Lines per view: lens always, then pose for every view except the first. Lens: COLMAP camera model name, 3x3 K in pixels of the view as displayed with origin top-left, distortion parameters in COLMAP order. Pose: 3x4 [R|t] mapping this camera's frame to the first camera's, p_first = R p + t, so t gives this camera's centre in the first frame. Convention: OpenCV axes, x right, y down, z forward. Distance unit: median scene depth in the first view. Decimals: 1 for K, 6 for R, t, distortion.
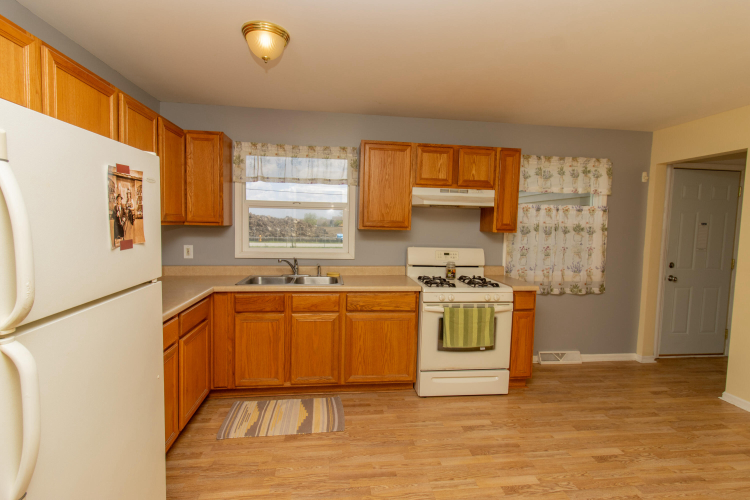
lens RADIAL K [[356.2, 0, 375.3], [0, 356.2, 244.8], [0, 0, 1]] dist [-0.000479, 0.000380]
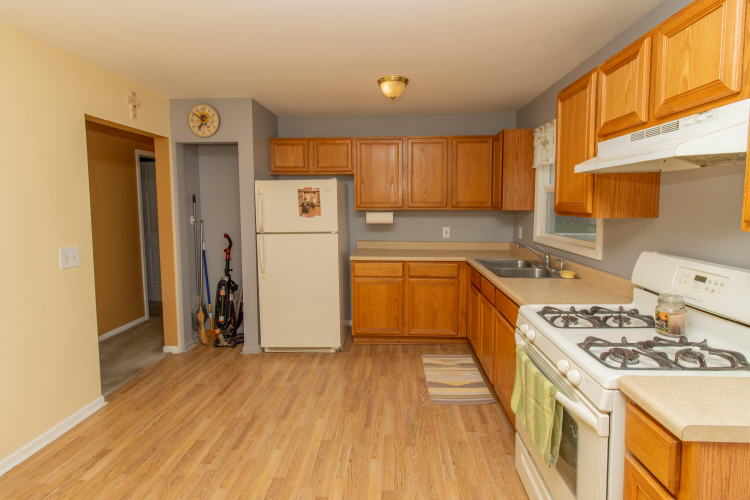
lens RADIAL K [[349.8, 0, 377.6], [0, 349.8, 225.6], [0, 0, 1]] dist [-0.000289, 0.000061]
pose [[-0.173015, 0.040100, -0.984103, 0.754166], [-0.061068, 0.996812, 0.051354, -0.038445], [0.983024, 0.068982, -0.170015, 0.788208]]
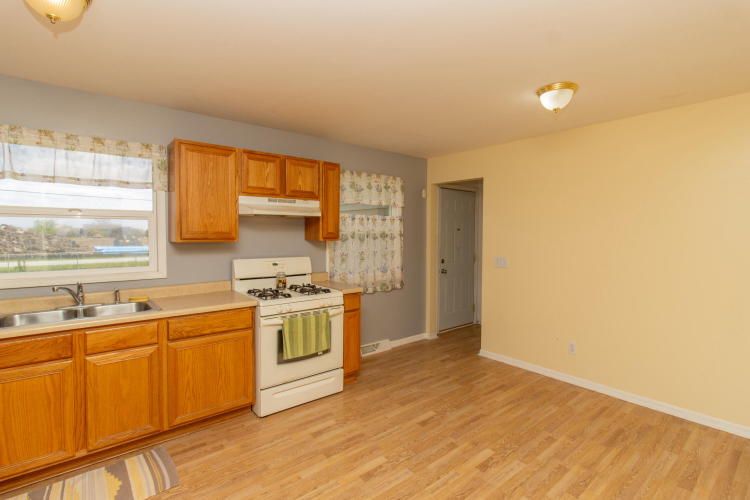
lens RADIAL K [[356.2, 0, 375.3], [0, 356.2, 244.8], [0, 0, 1]] dist [-0.000479, 0.000380]
pose [[0.844072, -0.038102, 0.534874, -0.101772], [0.048328, 0.998818, -0.005115, -0.010811], [-0.534047, 0.030167, 0.844916, 0.024326]]
